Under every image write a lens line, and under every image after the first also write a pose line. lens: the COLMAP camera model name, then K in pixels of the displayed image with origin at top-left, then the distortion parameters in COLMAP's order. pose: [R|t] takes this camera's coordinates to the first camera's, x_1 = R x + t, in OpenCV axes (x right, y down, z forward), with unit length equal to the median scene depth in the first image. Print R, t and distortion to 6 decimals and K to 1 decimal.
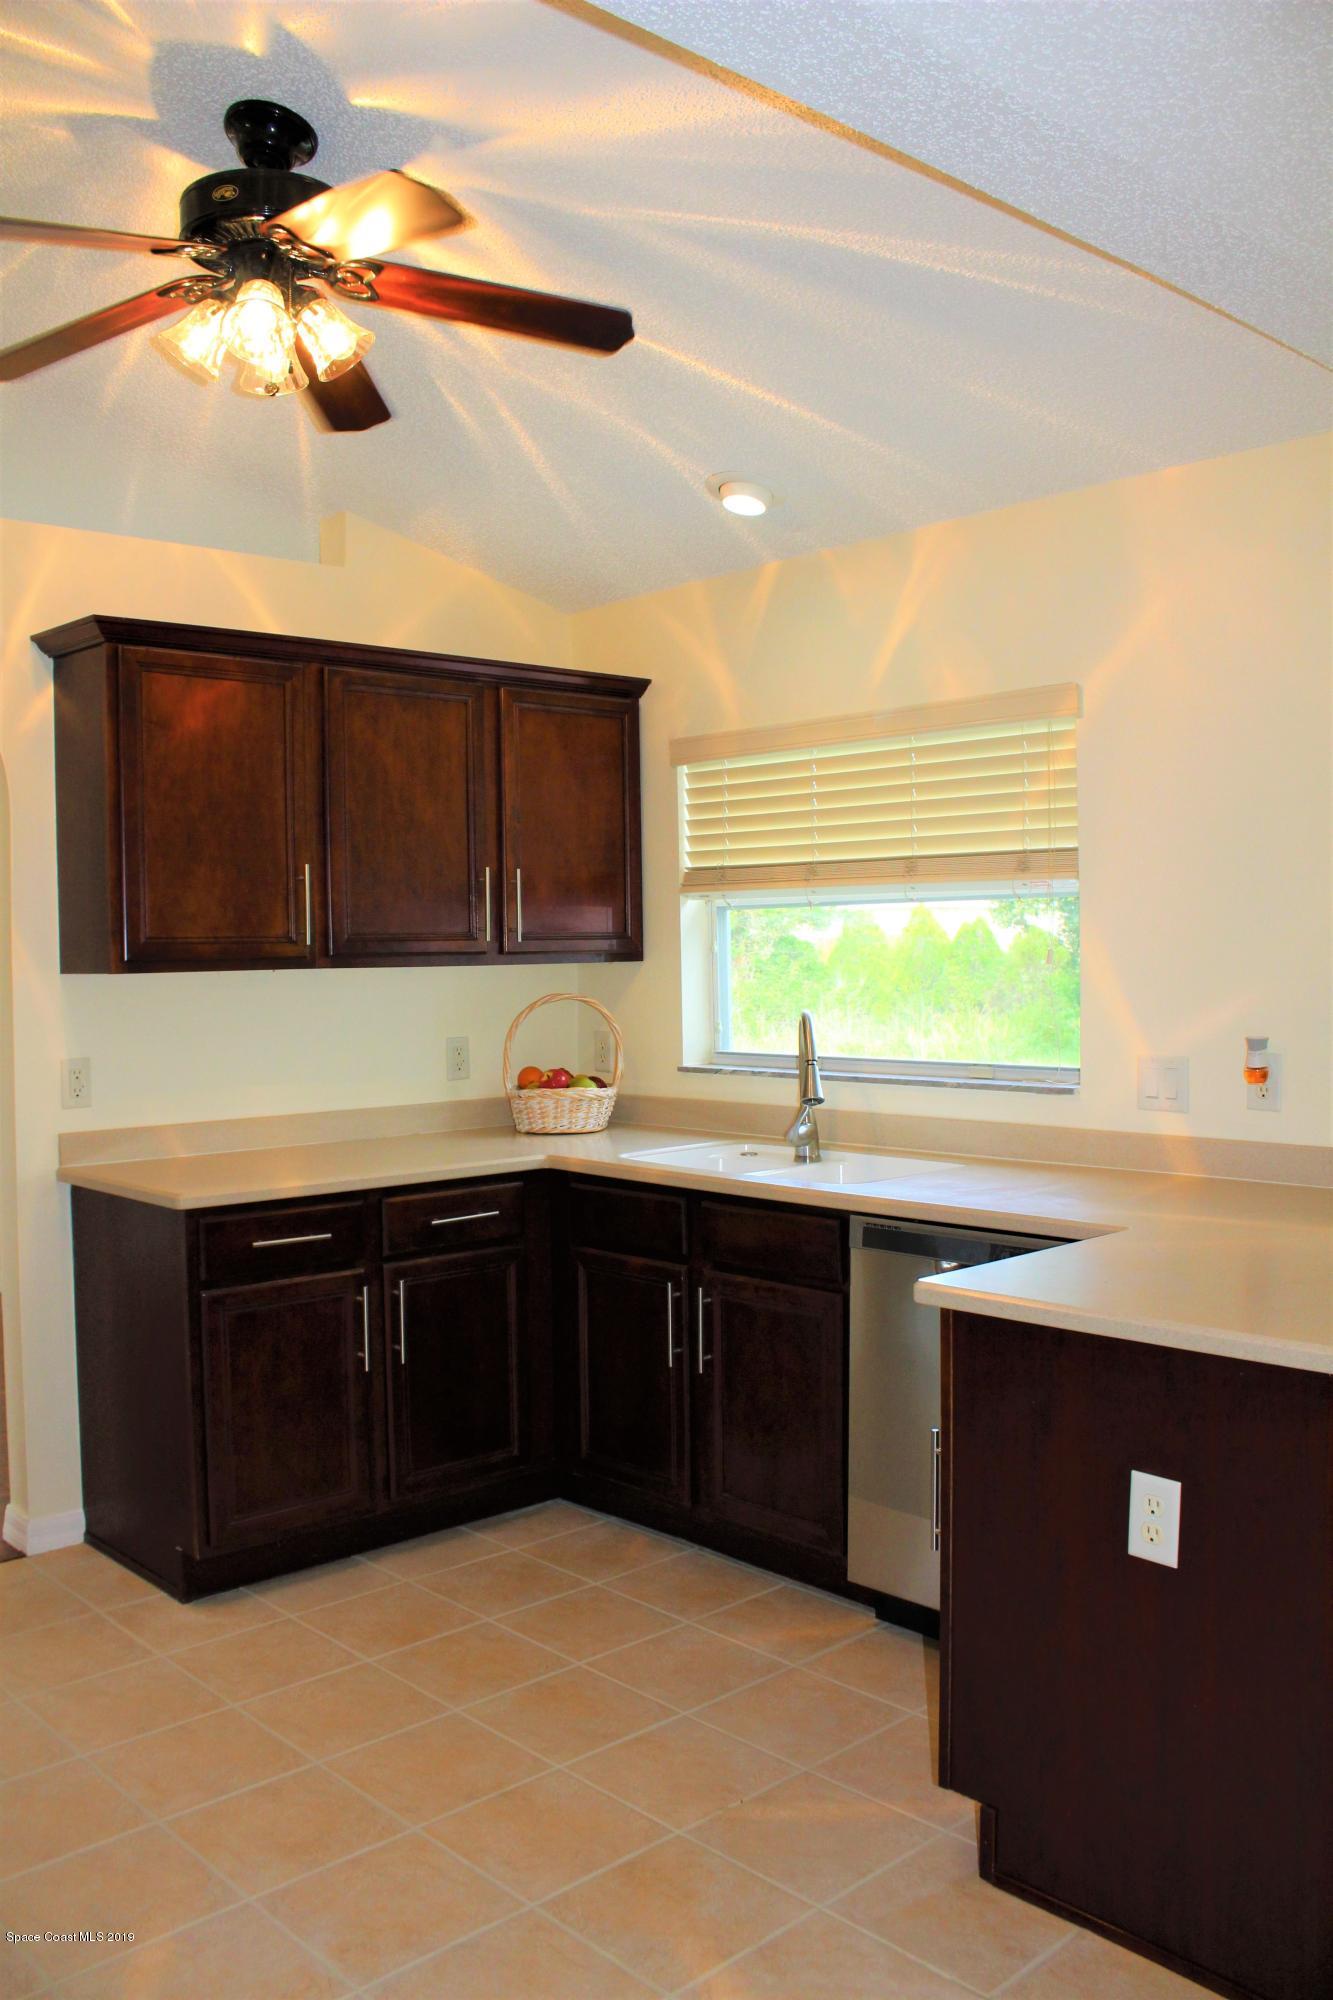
lens RADIAL K [[1675.7, 0, 666.5], [0, 1675.7, 1000.0], [0, 0, 1]] dist [-0.159977, 0.133314]
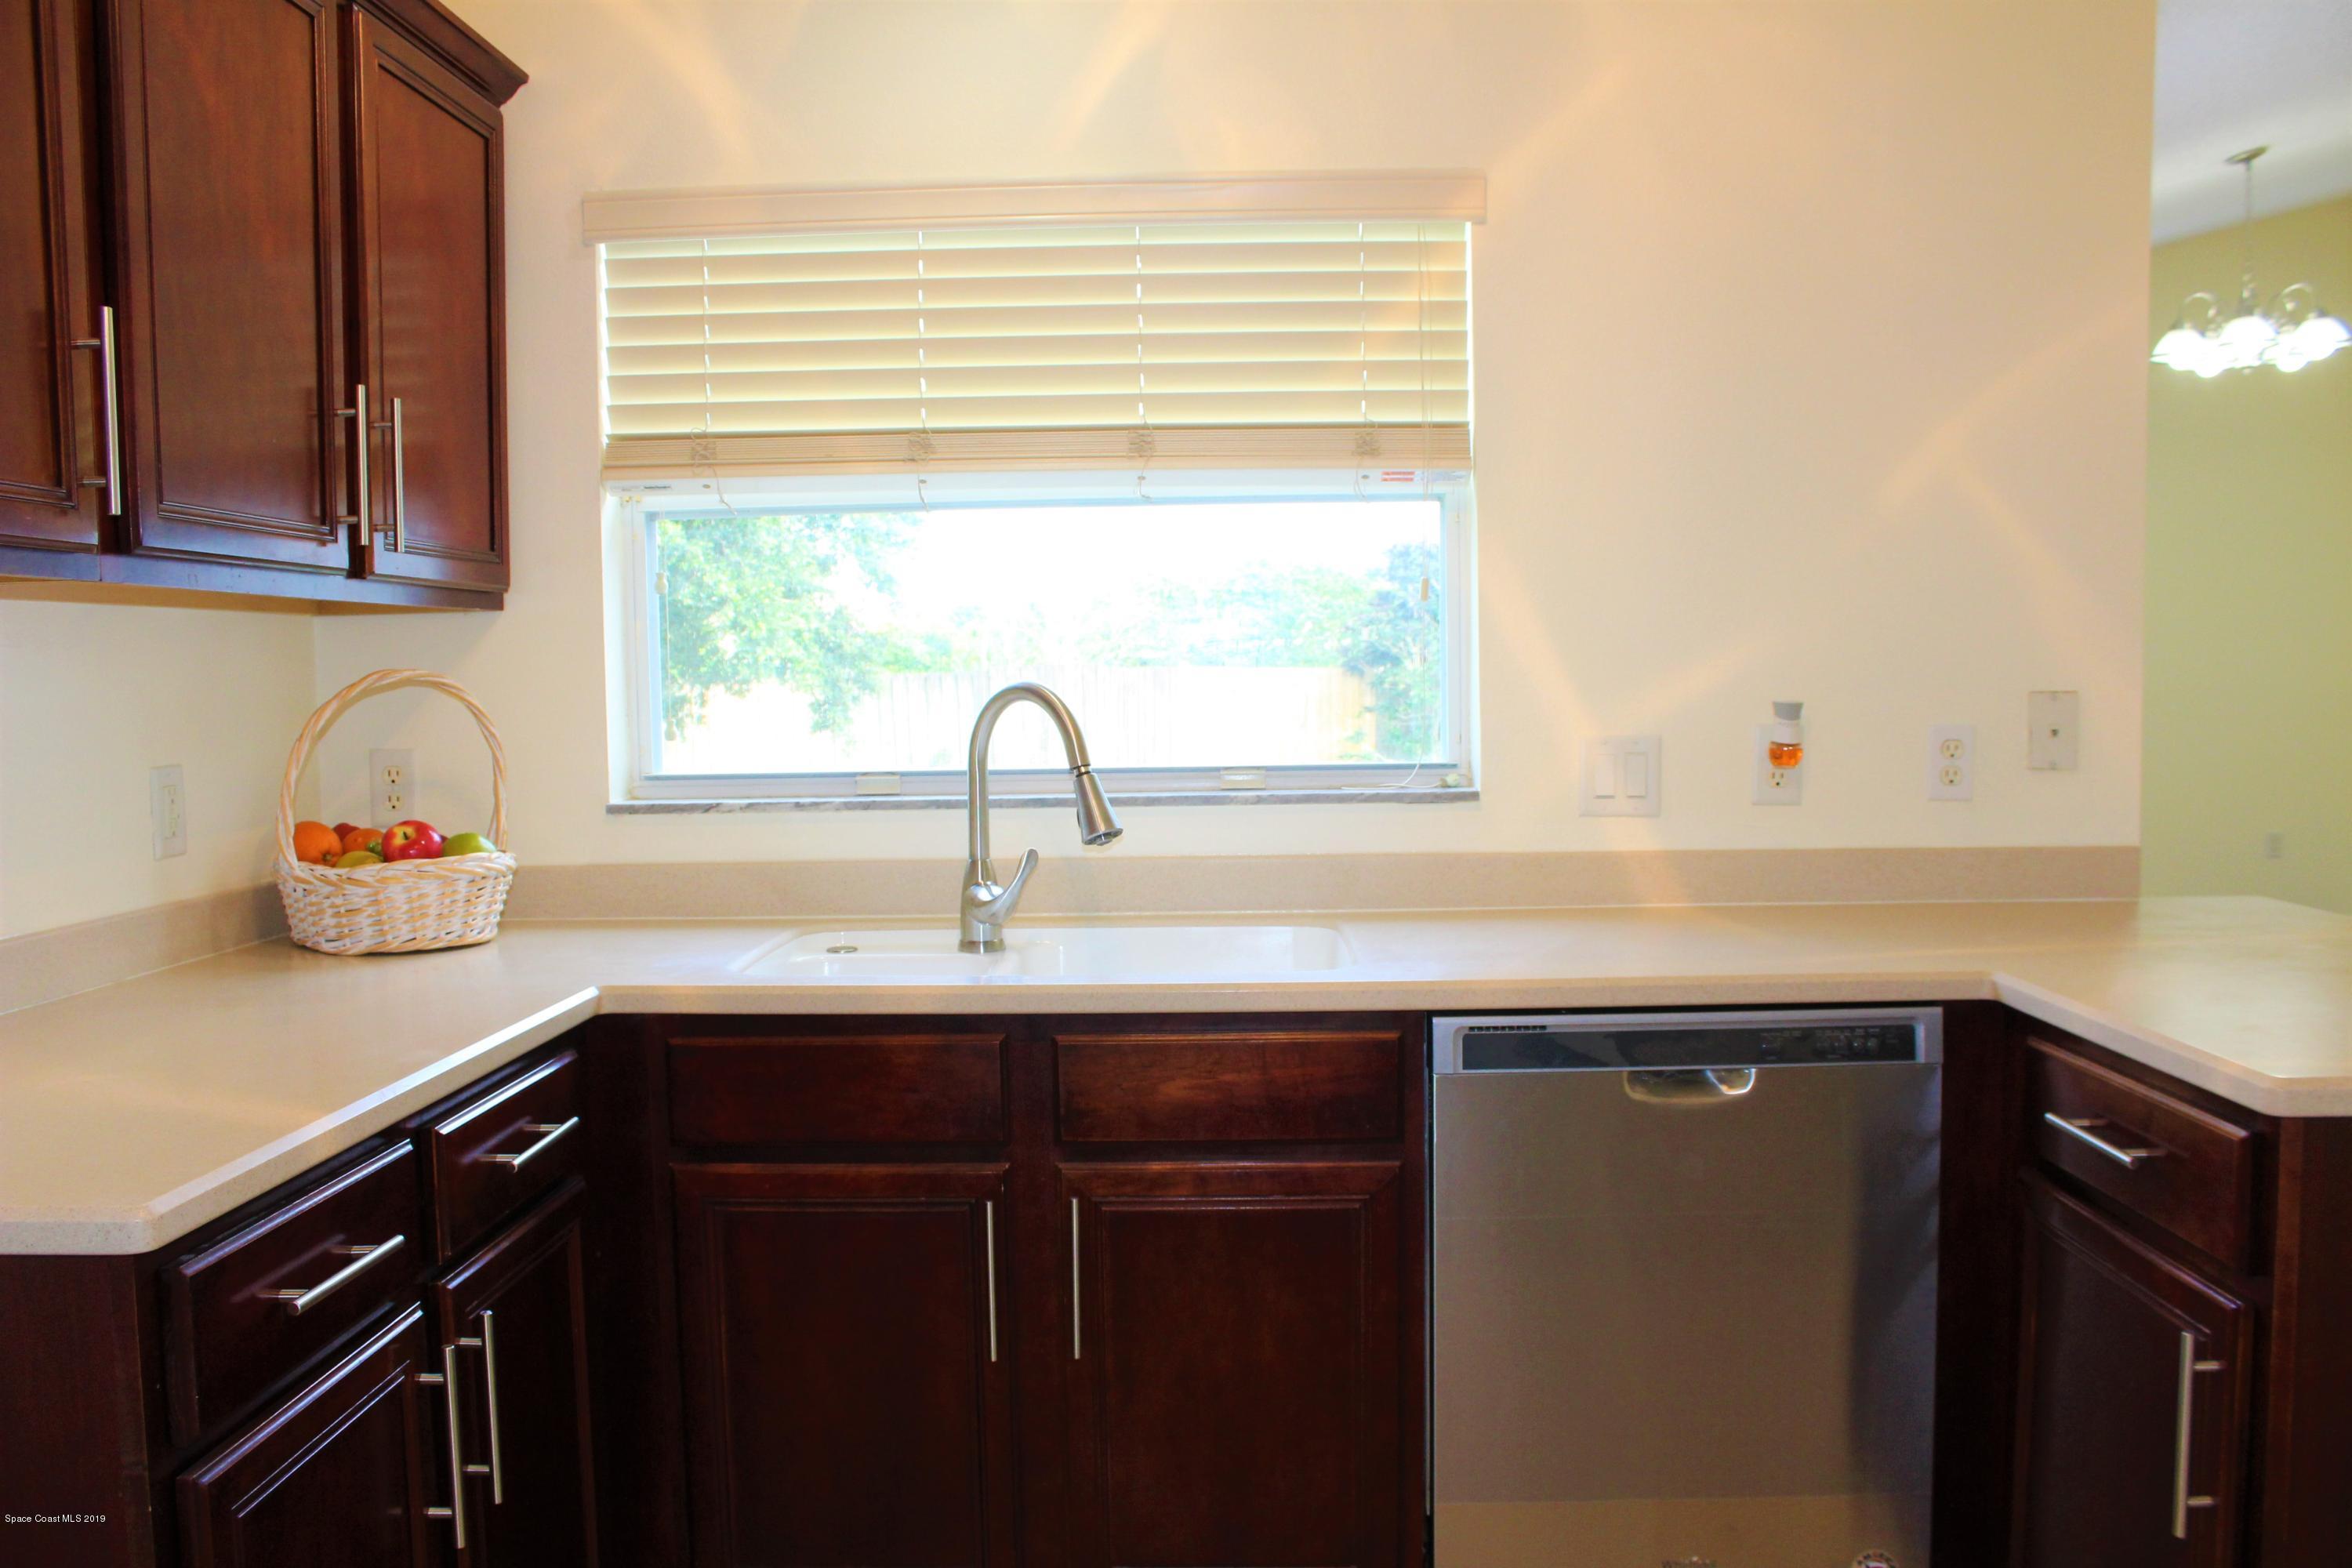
lens RADIAL K [[1970.7, 0, 1176.0], [0, 1970.7, 784.0], [0, 0, 1]] dist [-0.159977, 0.133314]
pose [[0.697505, -0.037568, 0.715594, -0.343775], [0.026206, 0.999294, 0.026919, 0.023458], [-0.716100, -0.000024, 0.697997, 0.484173]]
